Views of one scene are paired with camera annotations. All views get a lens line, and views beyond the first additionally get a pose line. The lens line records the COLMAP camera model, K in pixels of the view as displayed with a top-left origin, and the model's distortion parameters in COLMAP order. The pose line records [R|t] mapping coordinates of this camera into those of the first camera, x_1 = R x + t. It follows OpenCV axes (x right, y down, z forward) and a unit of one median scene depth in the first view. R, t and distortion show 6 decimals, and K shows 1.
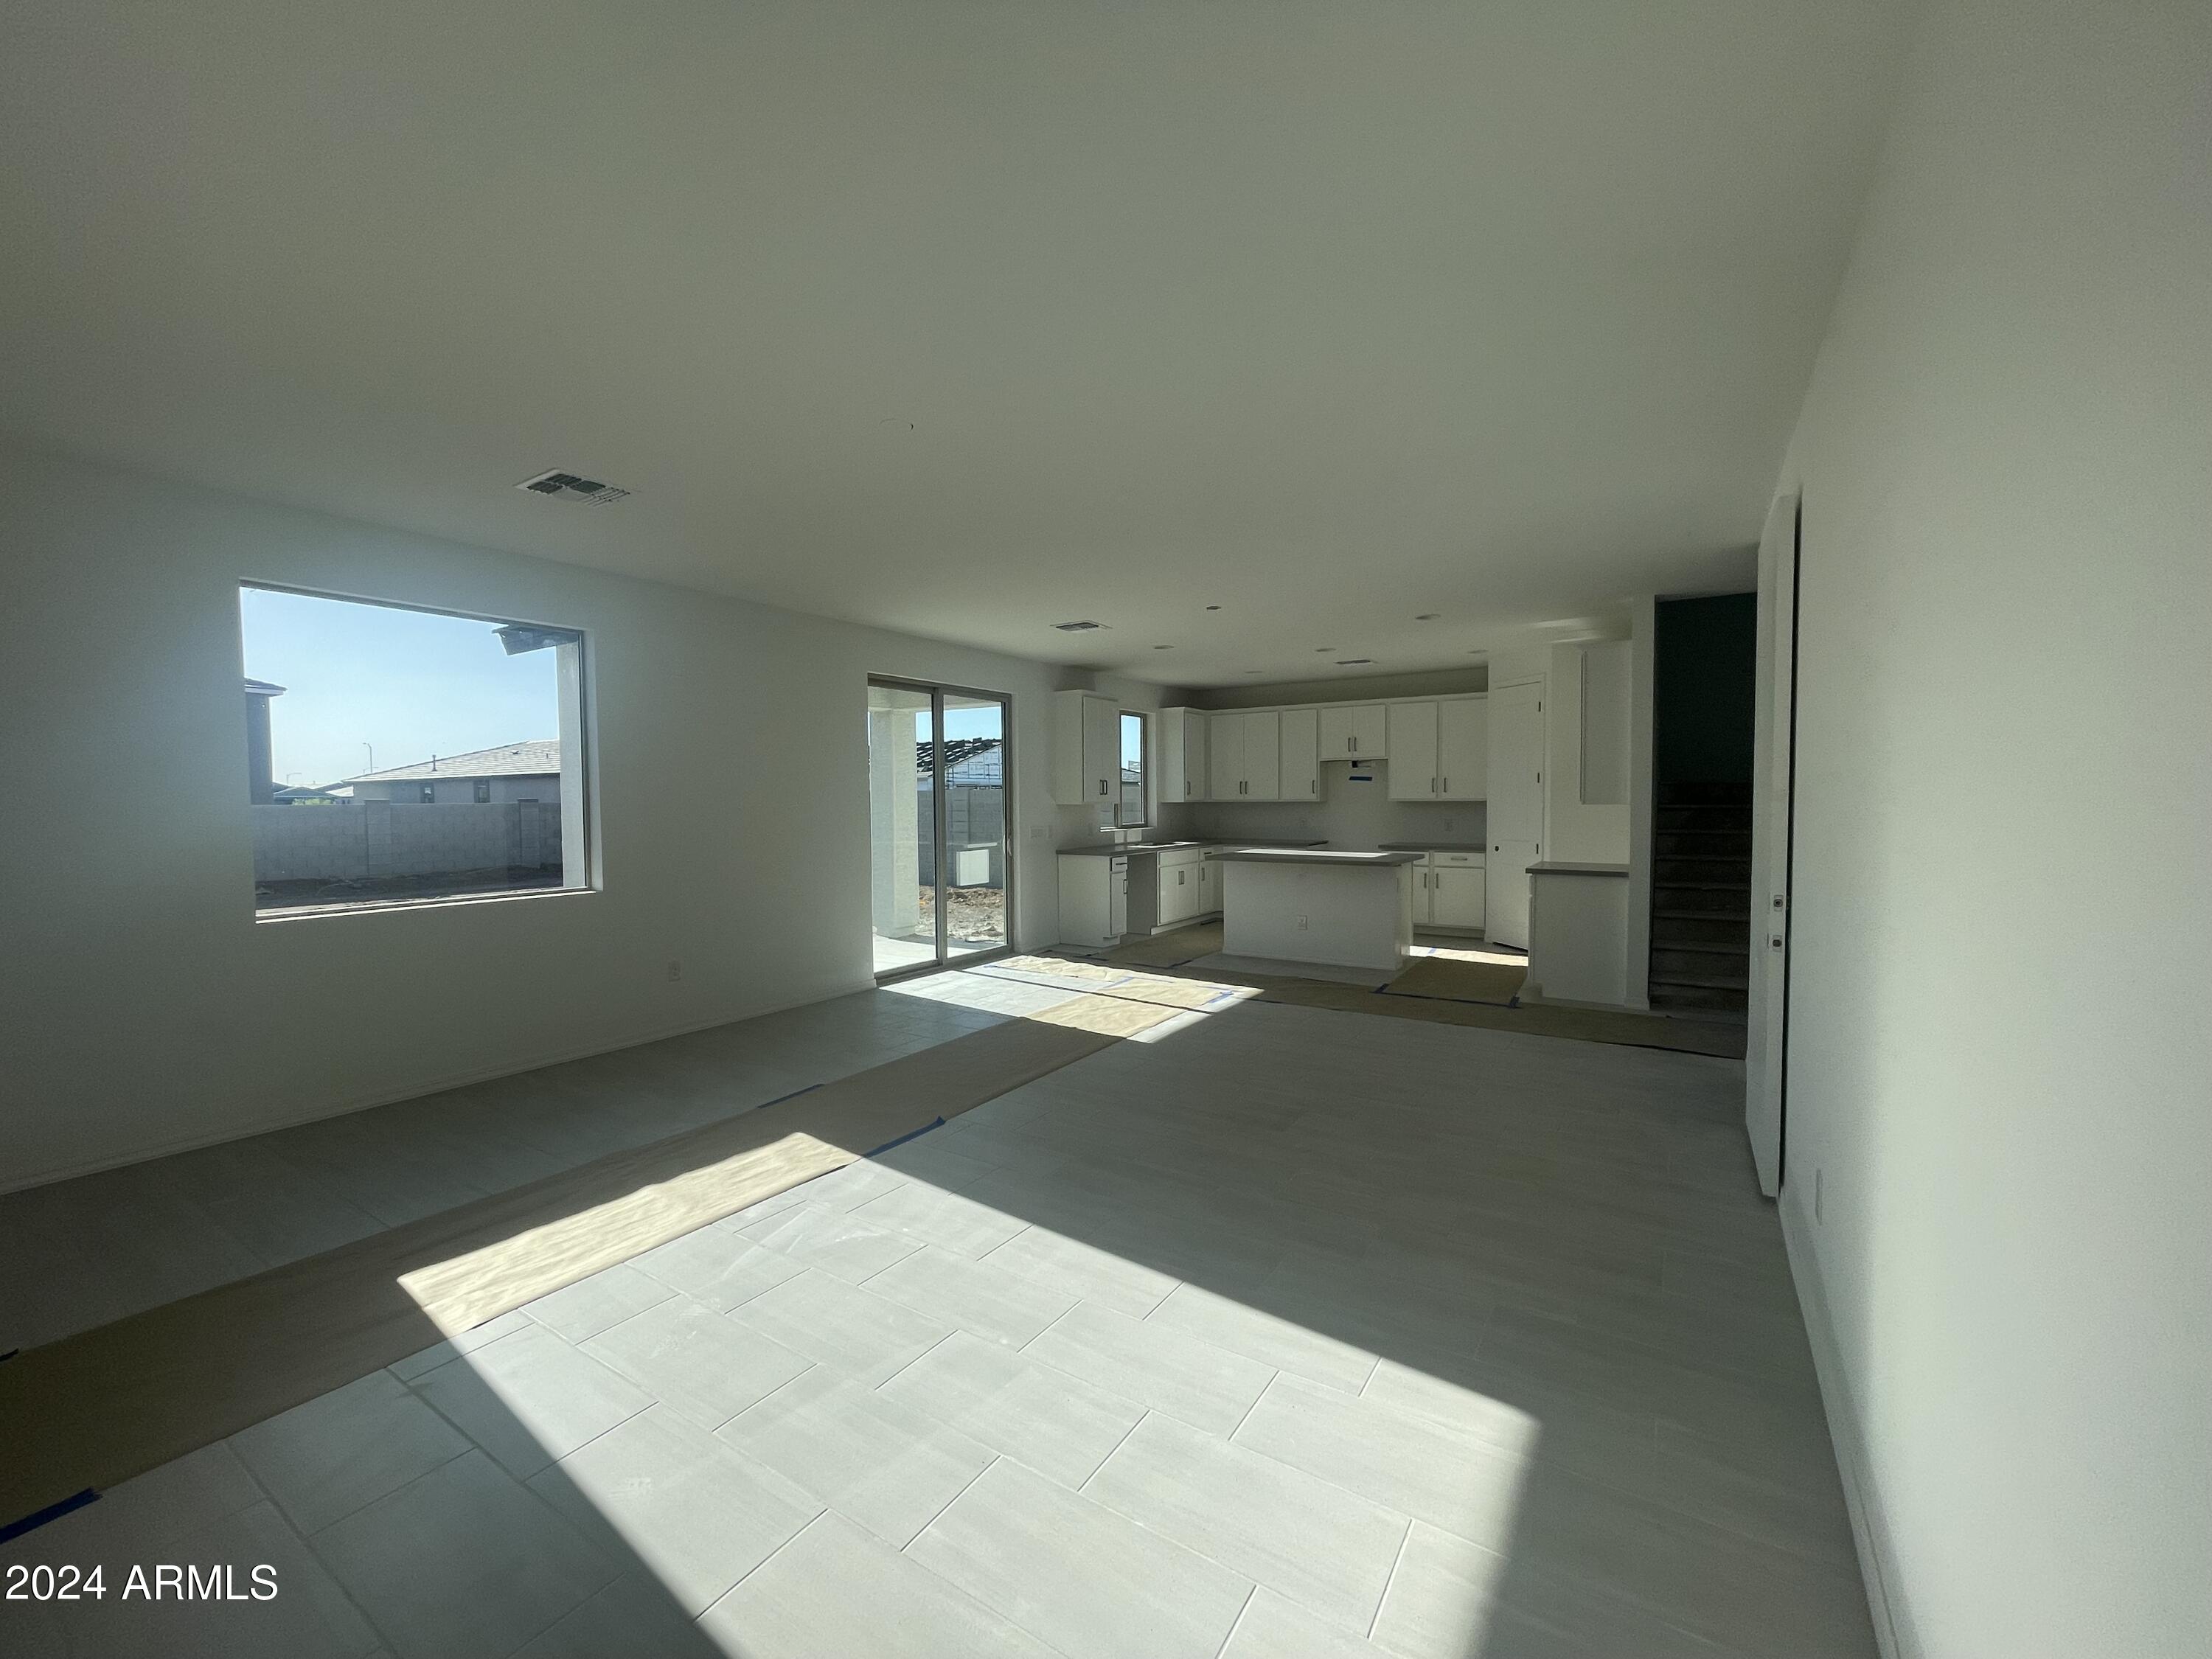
lens RADIAL K [[894.8, 0, 1085.4], [0, 894.8, 828.0], [0, 0, 1]] dist [0.001321, 0.000240]
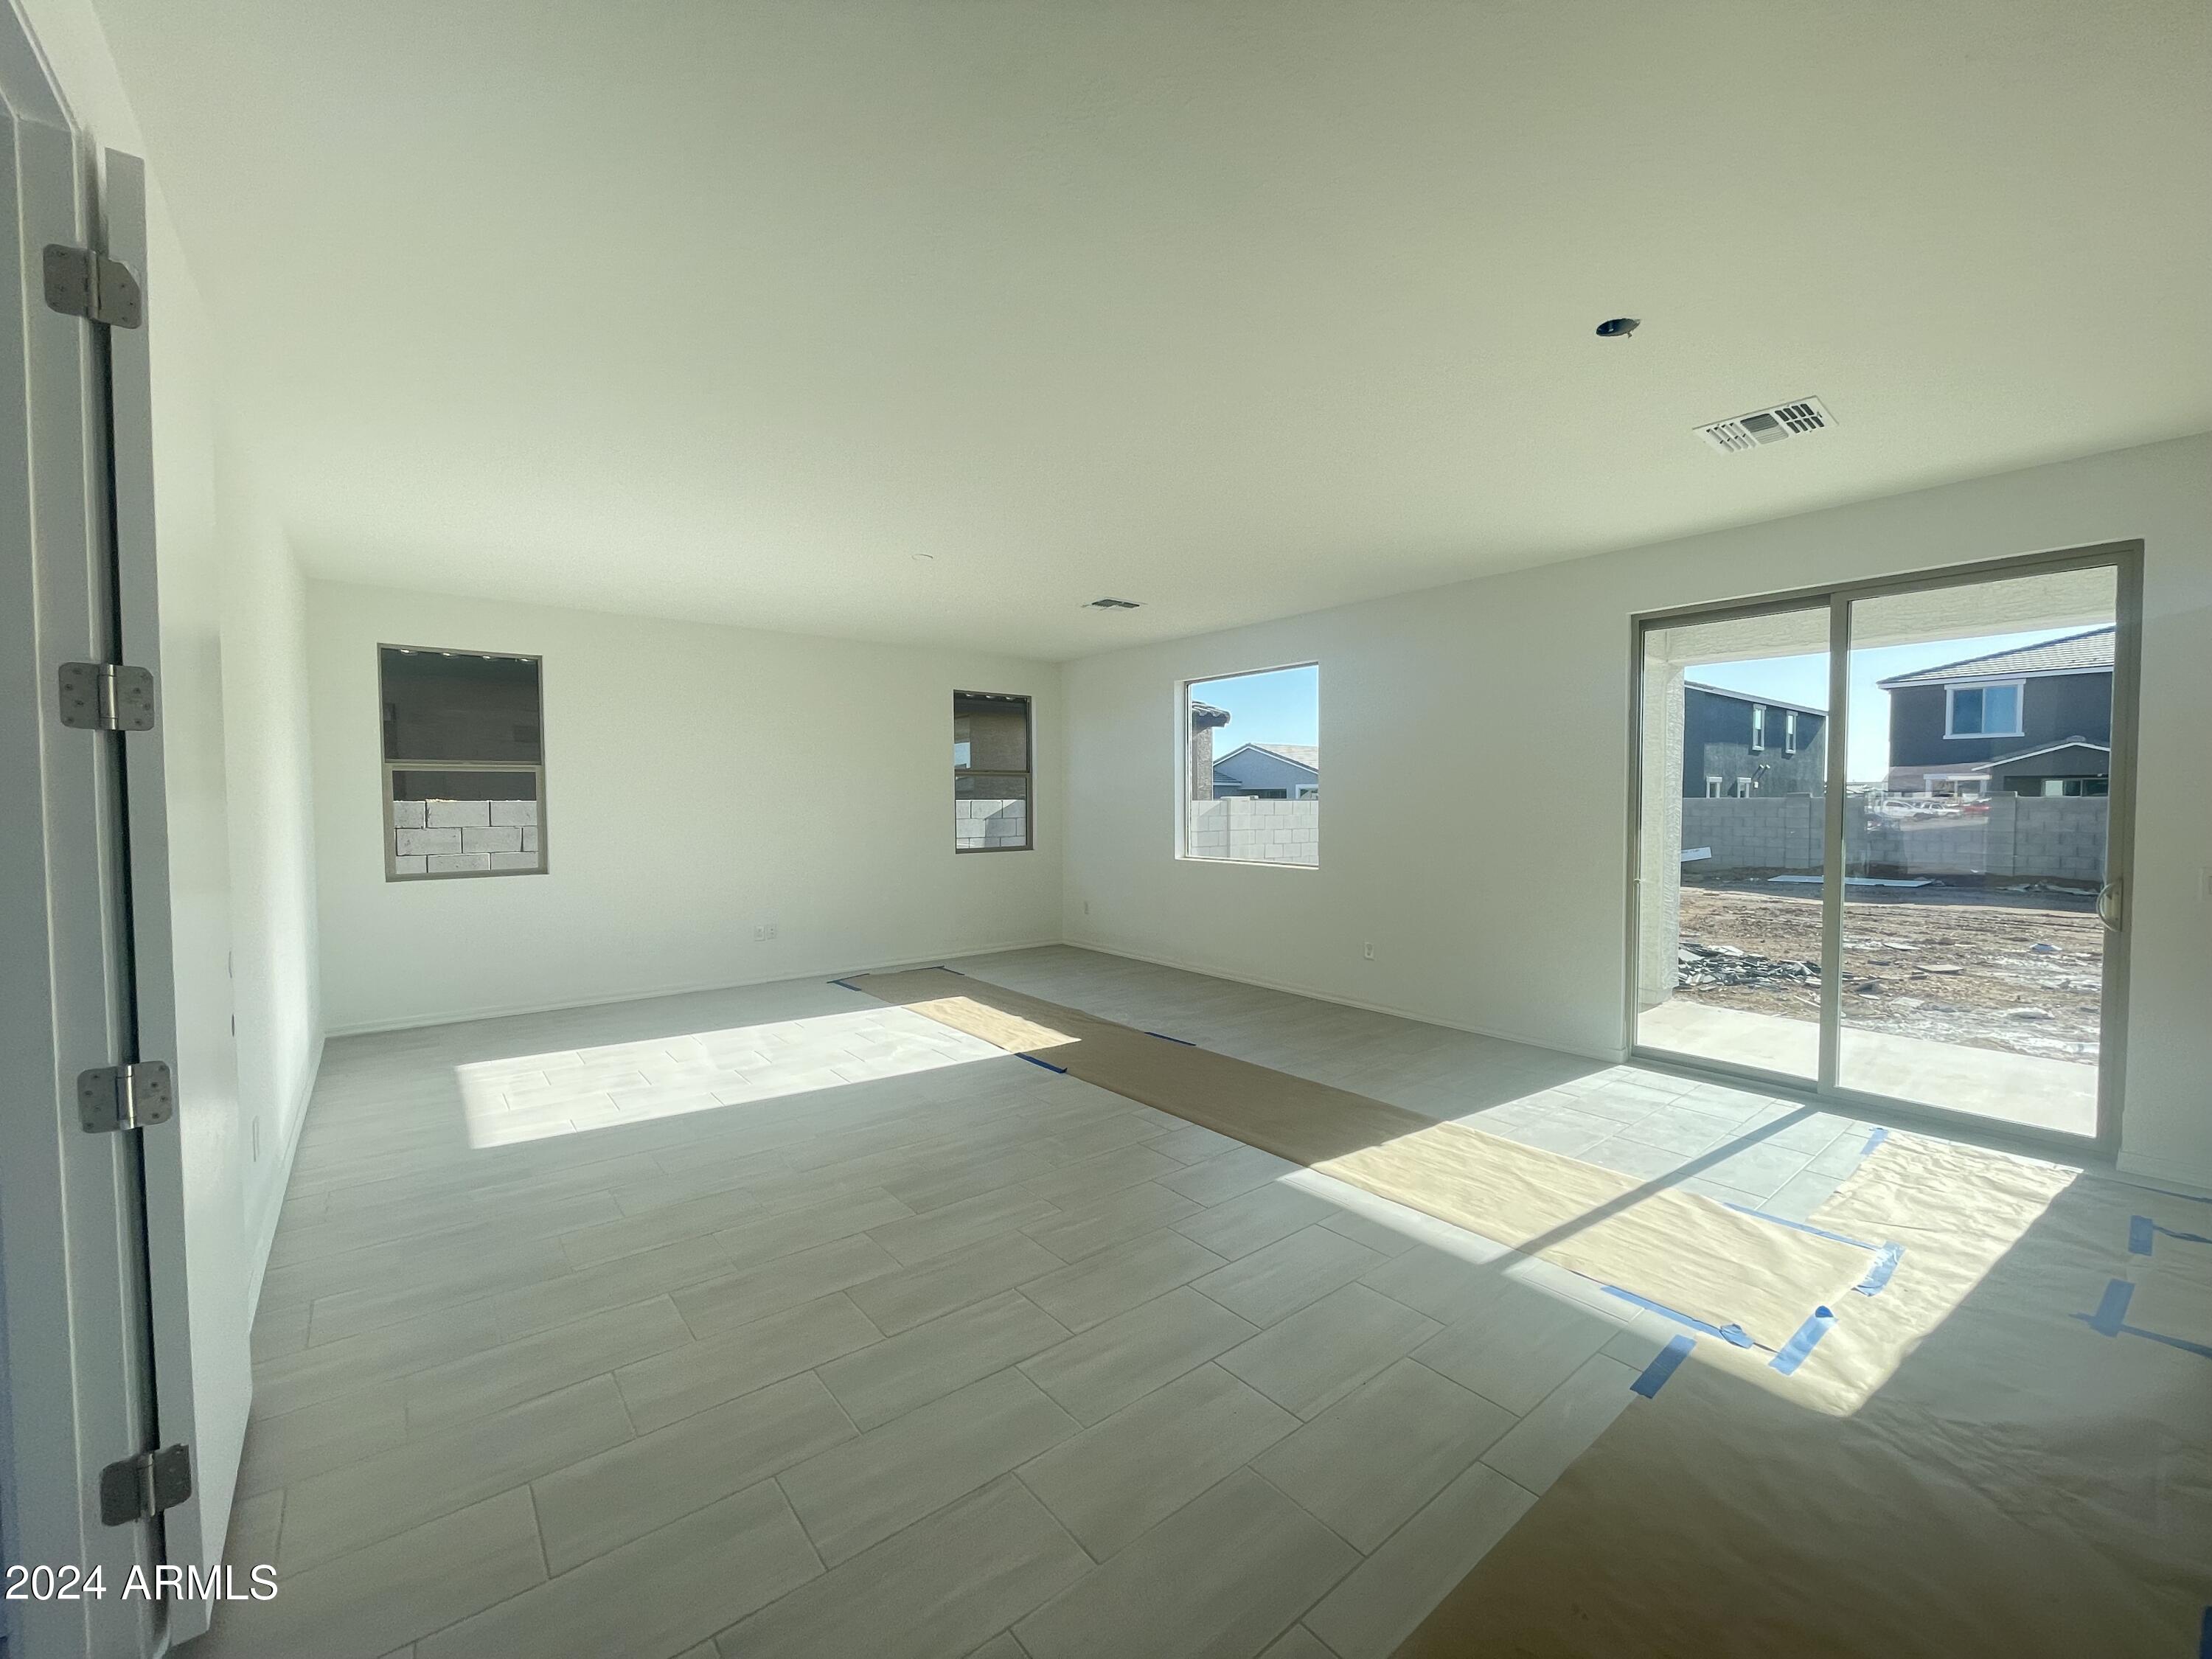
lens RADIAL K [[894.8, 0, 1098.8], [0, 894.8, 829.1], [0, 0, 1]] dist [0.001321, 0.000240]
pose [[-0.294077, 0.040653, -0.954917, 0.389964], [-0.034682, 0.997983, 0.053167, -0.019677], [0.955152, 0.048753, -0.292074, 0.582909]]
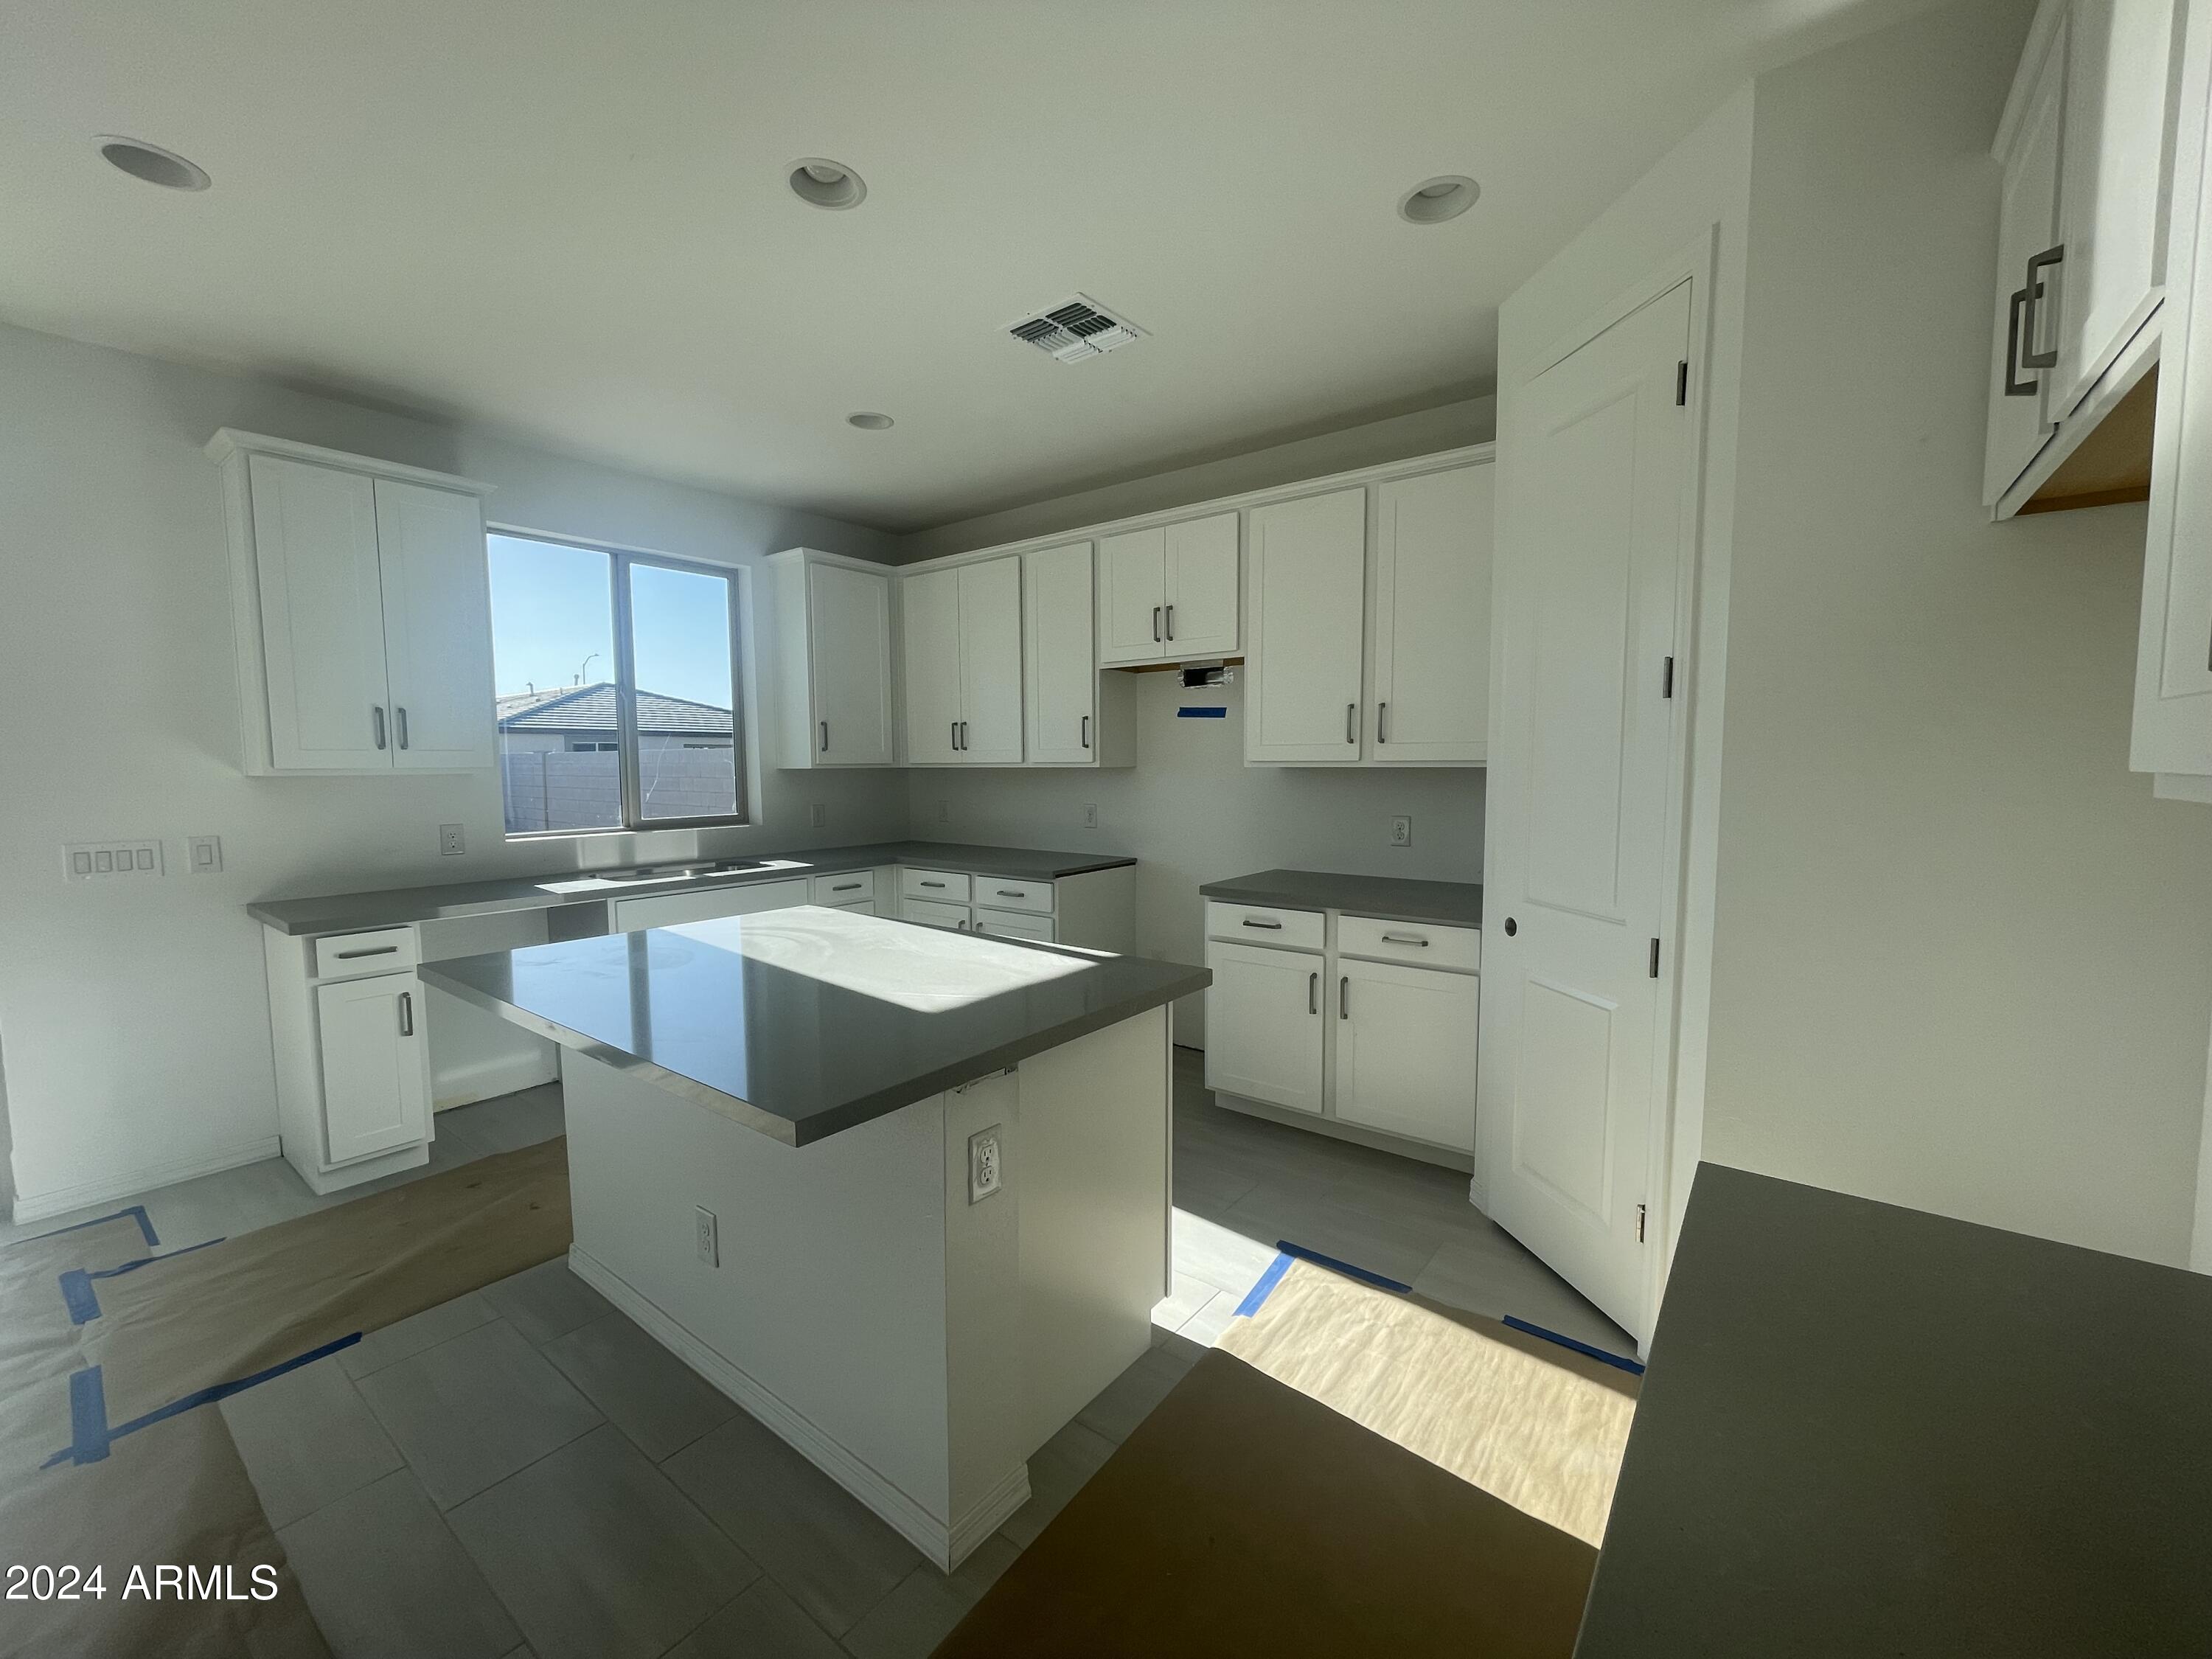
lens RADIAL K [[894.8, 0, 1105.0], [0, 894.8, 835.4], [0, 0, 1]] dist [0.001321, 0.000240]
pose [[0.998282, 0.006721, -0.058199, 0.301021], [-0.003808, 0.998741, 0.050020, -0.019912], [0.058461, -0.049712, 0.997051, 0.611931]]
